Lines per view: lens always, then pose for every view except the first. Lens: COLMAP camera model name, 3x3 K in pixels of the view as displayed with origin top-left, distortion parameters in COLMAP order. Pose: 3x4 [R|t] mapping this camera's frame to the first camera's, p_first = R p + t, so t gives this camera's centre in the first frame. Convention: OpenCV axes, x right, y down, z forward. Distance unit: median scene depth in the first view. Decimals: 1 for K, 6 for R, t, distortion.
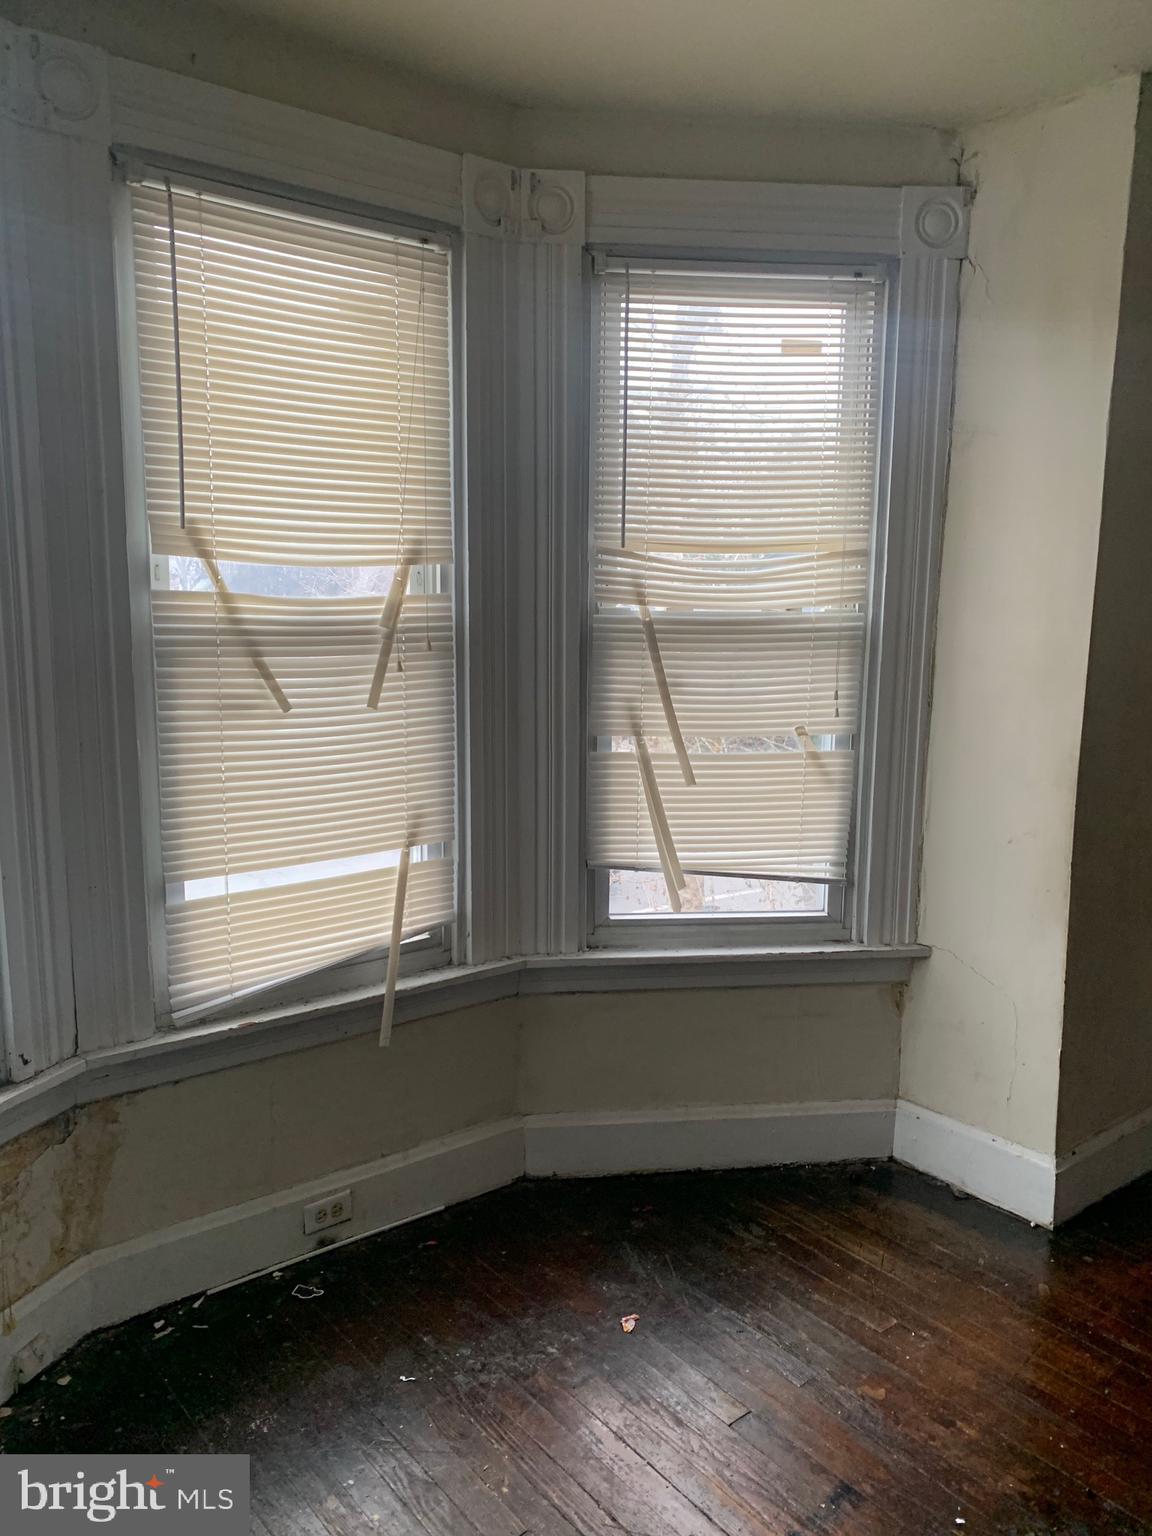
lens RADIAL K [[1181.3, 0, 579.9], [0, 1181.3, 769.3], [0, 0, 1]] dist [0.037493, -0.051637]
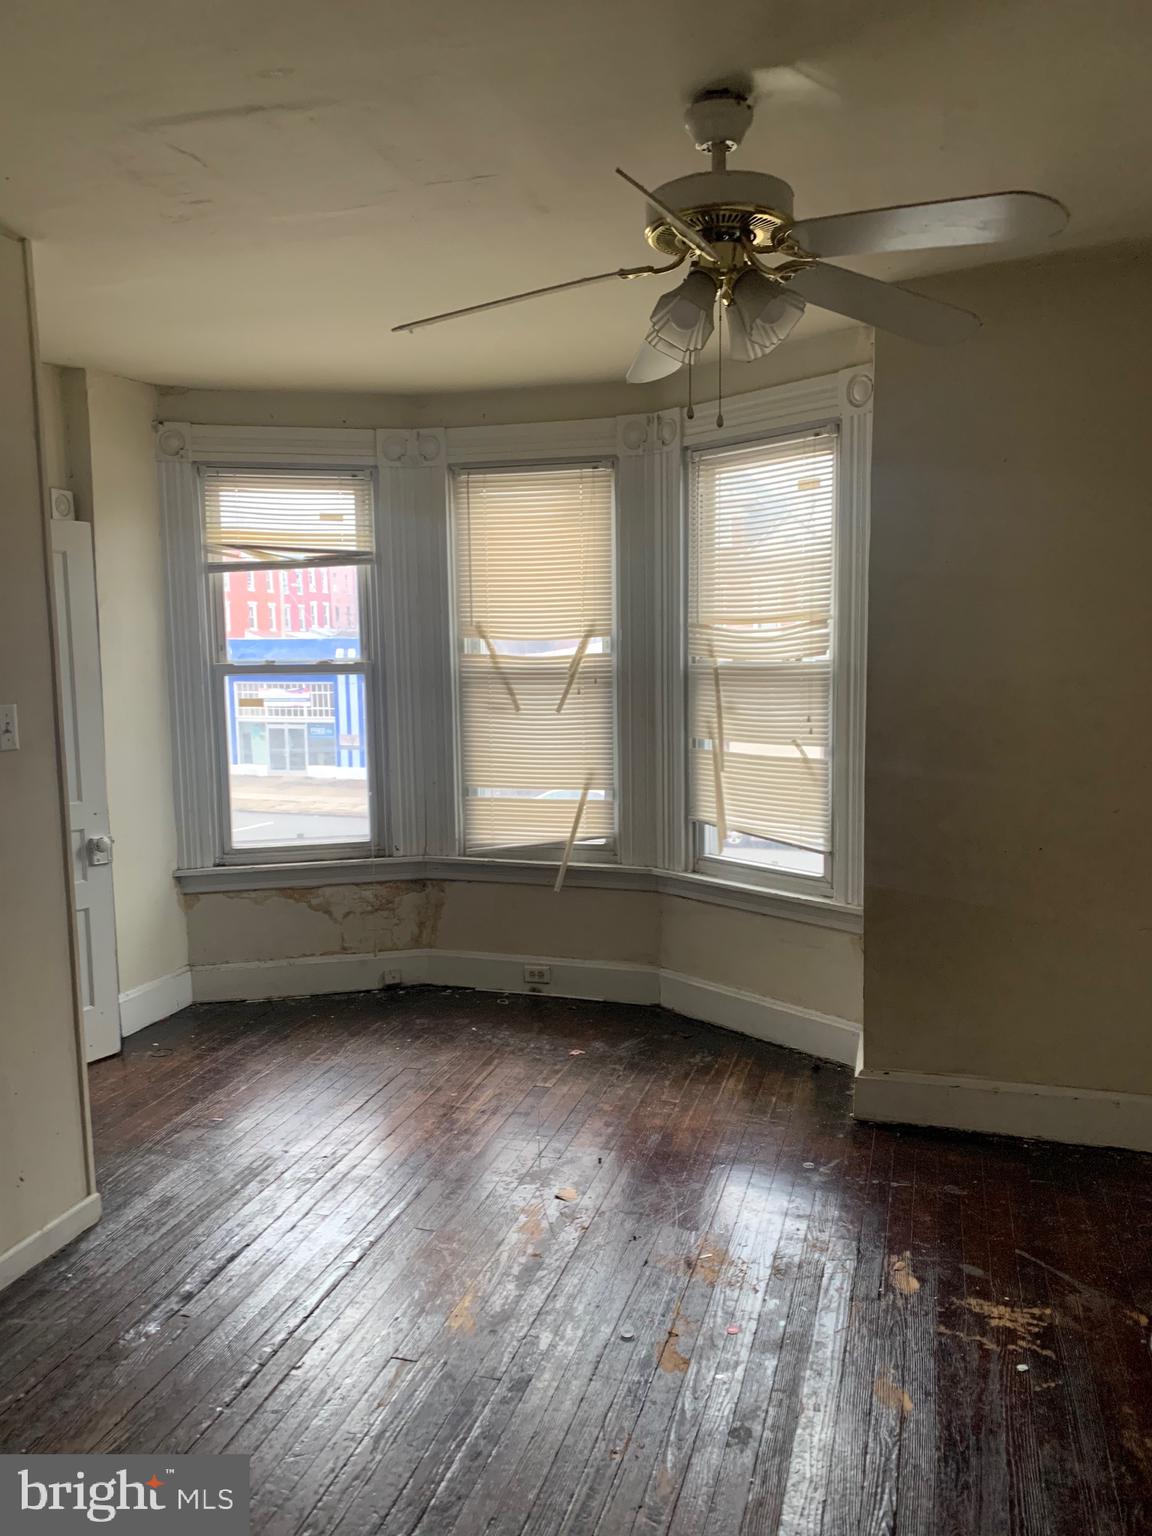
lens RADIAL K [[1181.3, 0, 568.0], [0, 1181.3, 768.7], [0, 0, 1]] dist [0.037493, -0.051637]
pose [[0.549937, 0.072847, -0.832023, 1.336040], [-0.105647, 0.994255, 0.017223, 0.003823], [0.828497, 0.078430, 0.554473, -0.042129]]
